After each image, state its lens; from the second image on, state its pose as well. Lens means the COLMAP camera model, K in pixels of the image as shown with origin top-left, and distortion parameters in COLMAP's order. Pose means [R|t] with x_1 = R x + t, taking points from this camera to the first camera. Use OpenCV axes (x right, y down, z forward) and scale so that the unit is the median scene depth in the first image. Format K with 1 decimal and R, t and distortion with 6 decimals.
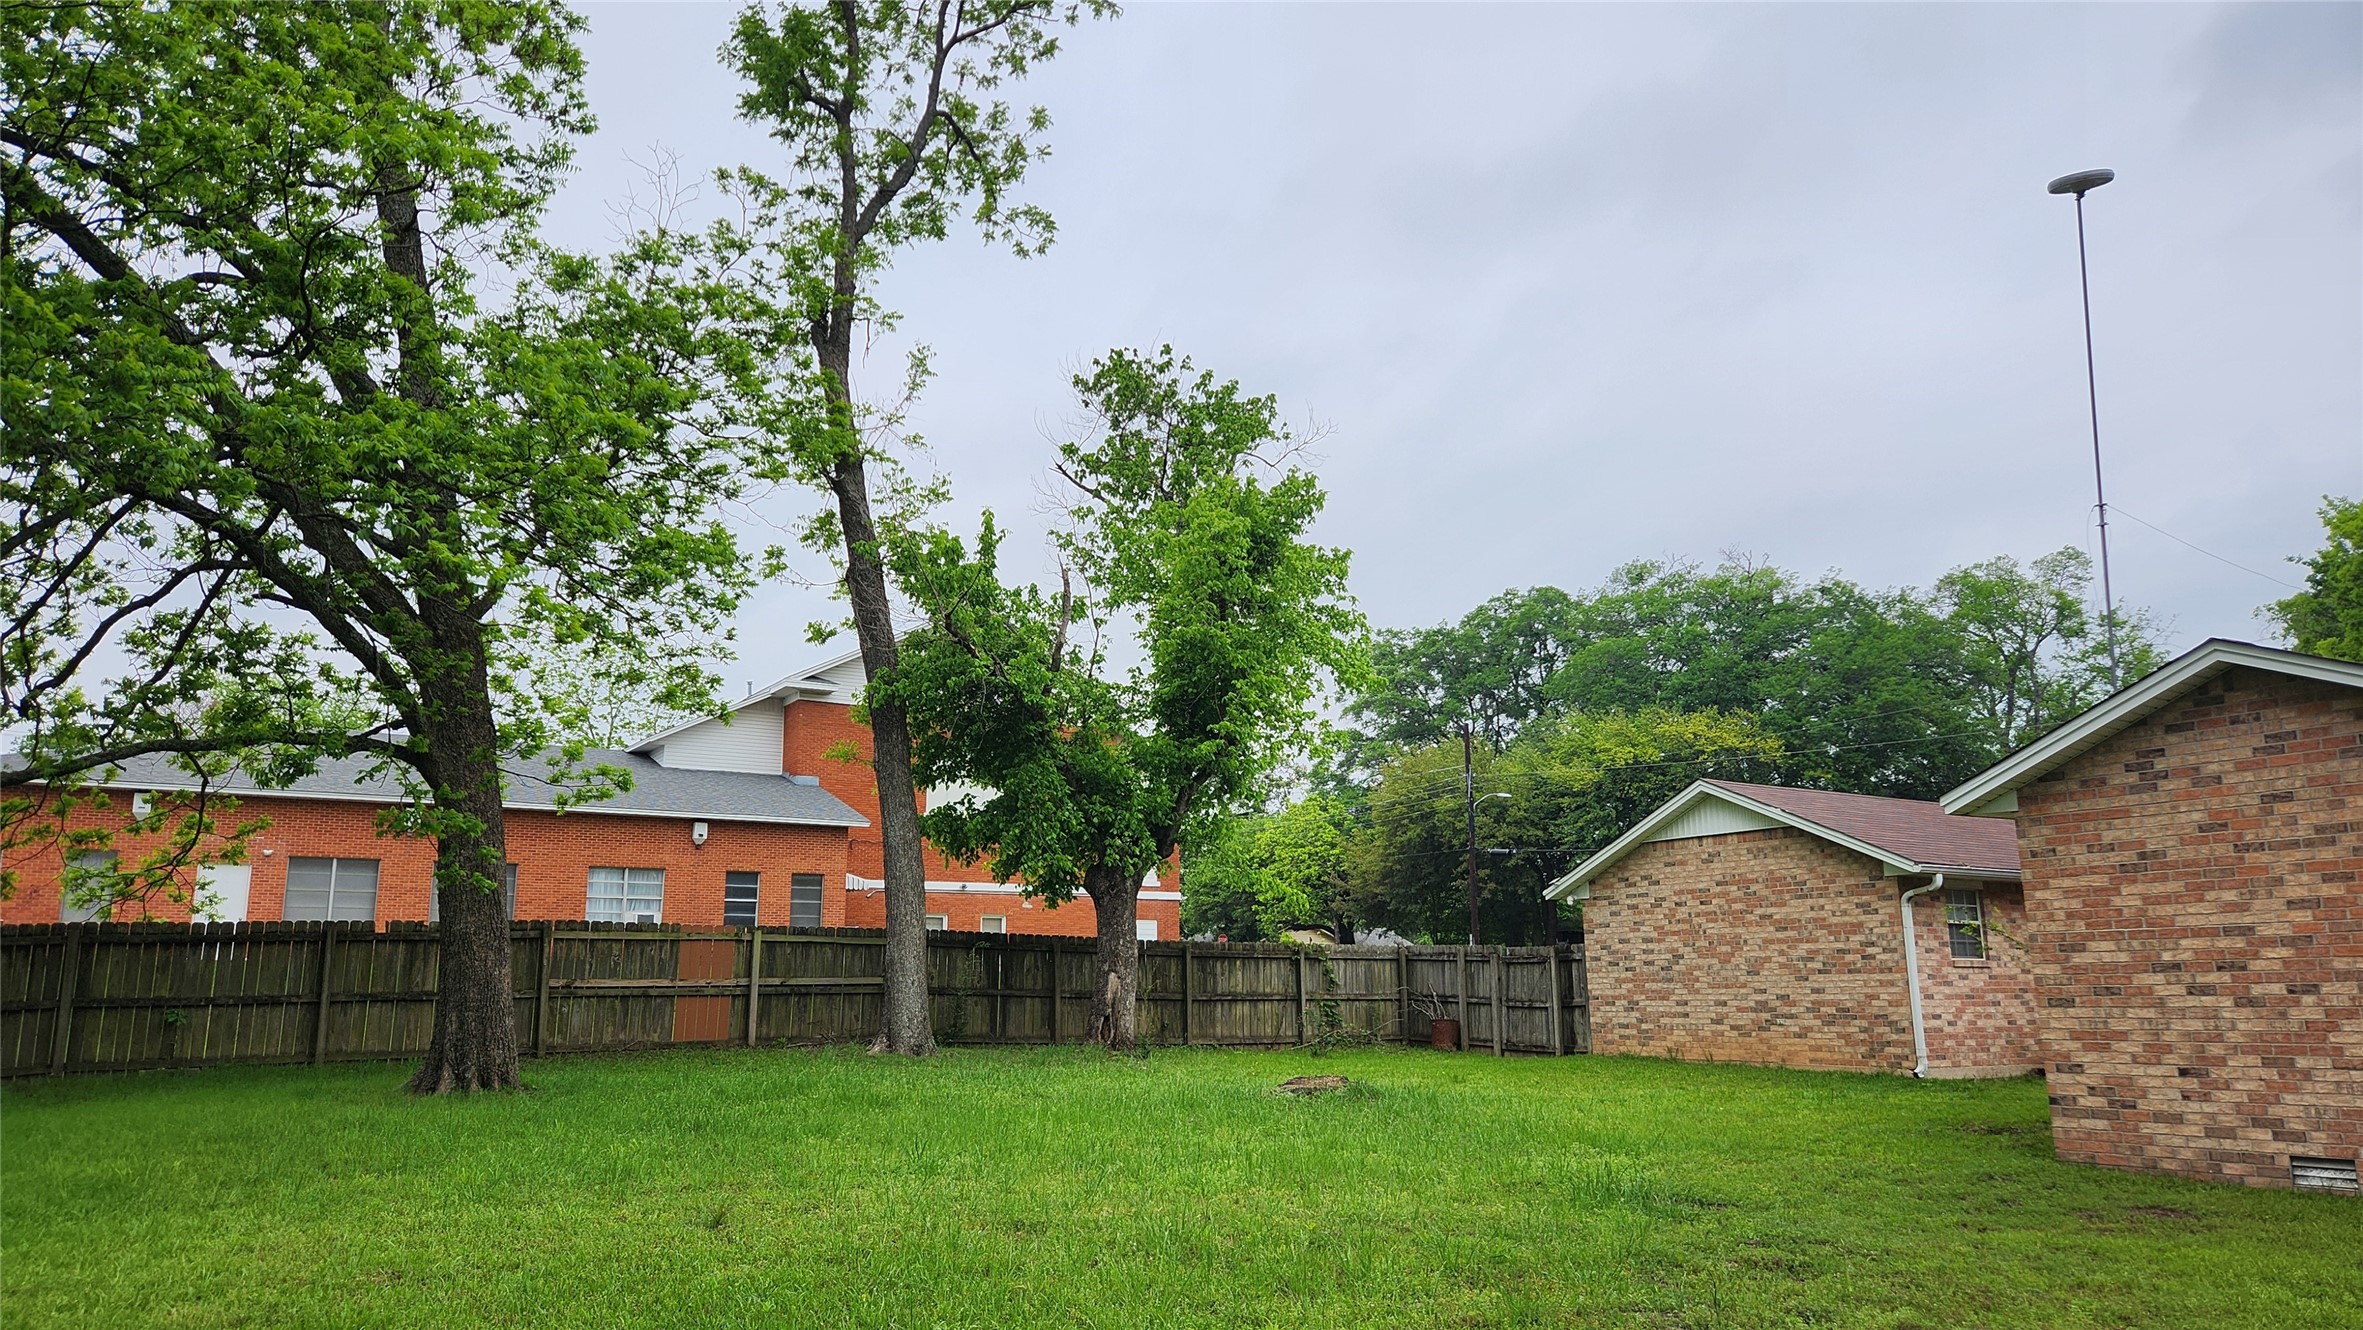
lens RADIAL K [[1588.3, 0, 1166.5], [0, 1588.3, 672.4], [0, 0, 1]] dist [0.082082, -0.075544]
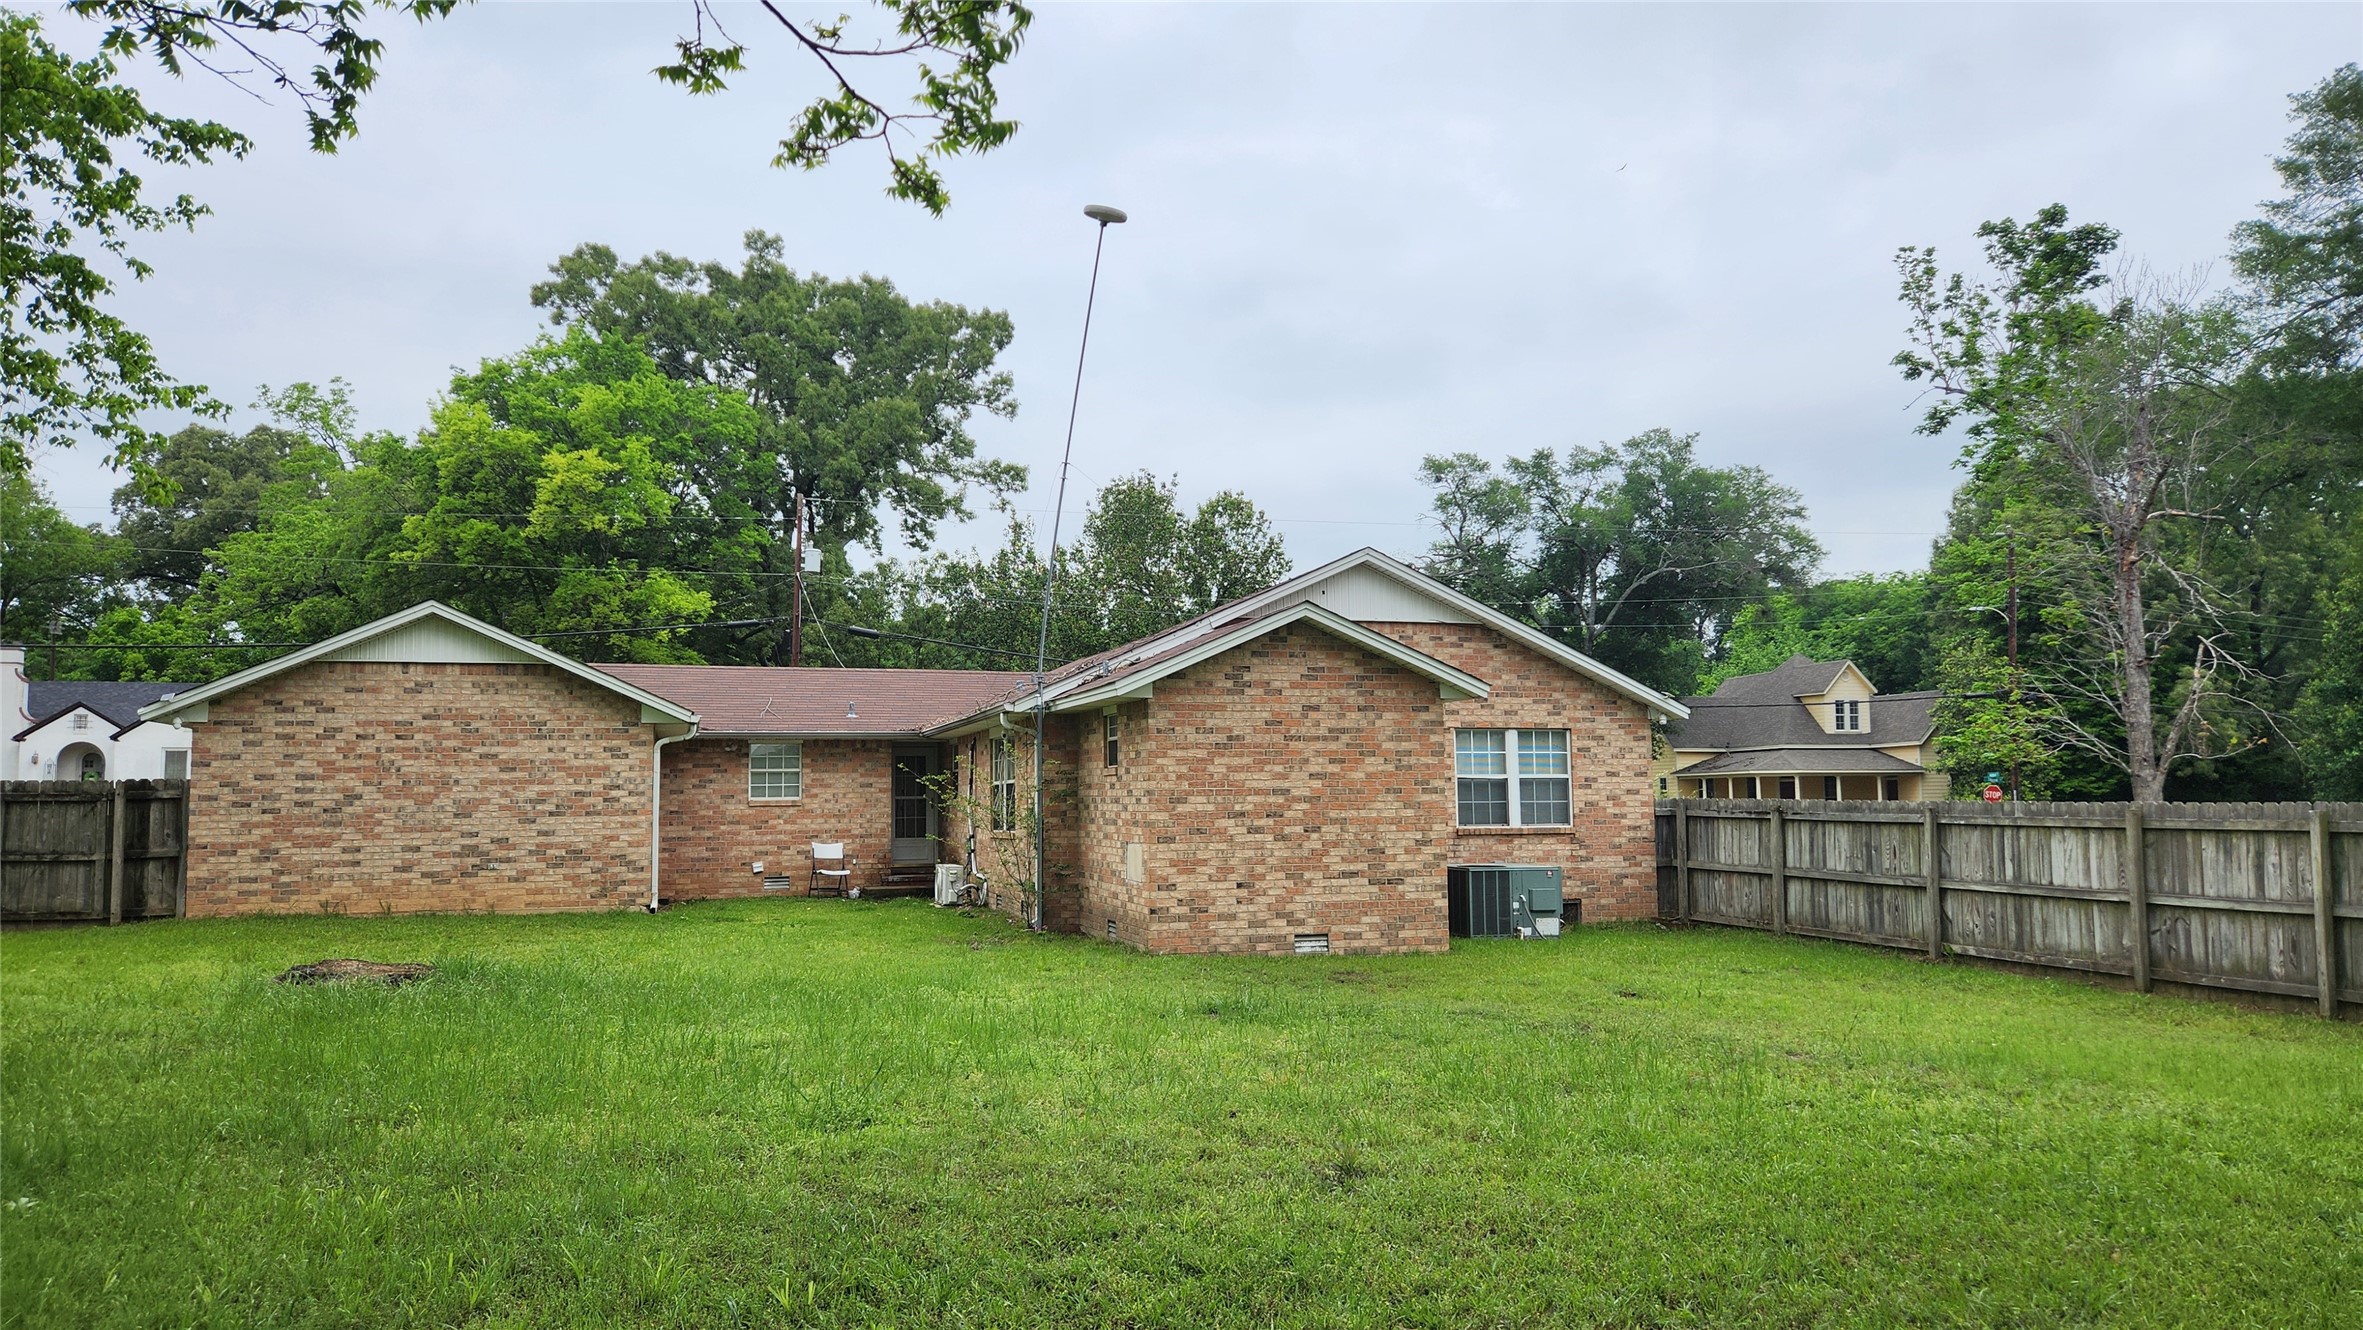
lens RADIAL K [[1588.3, 0, 1166.5], [0, 1588.3, 672.4], [0, 0, 1]] dist [0.082082, -0.075544]
pose [[0.245644, 0.089749, 0.965196, -0.743502], [-0.186548, 0.981470, -0.043786, 0.123057], [-0.951241, -0.169299, 0.257835, 0.673041]]
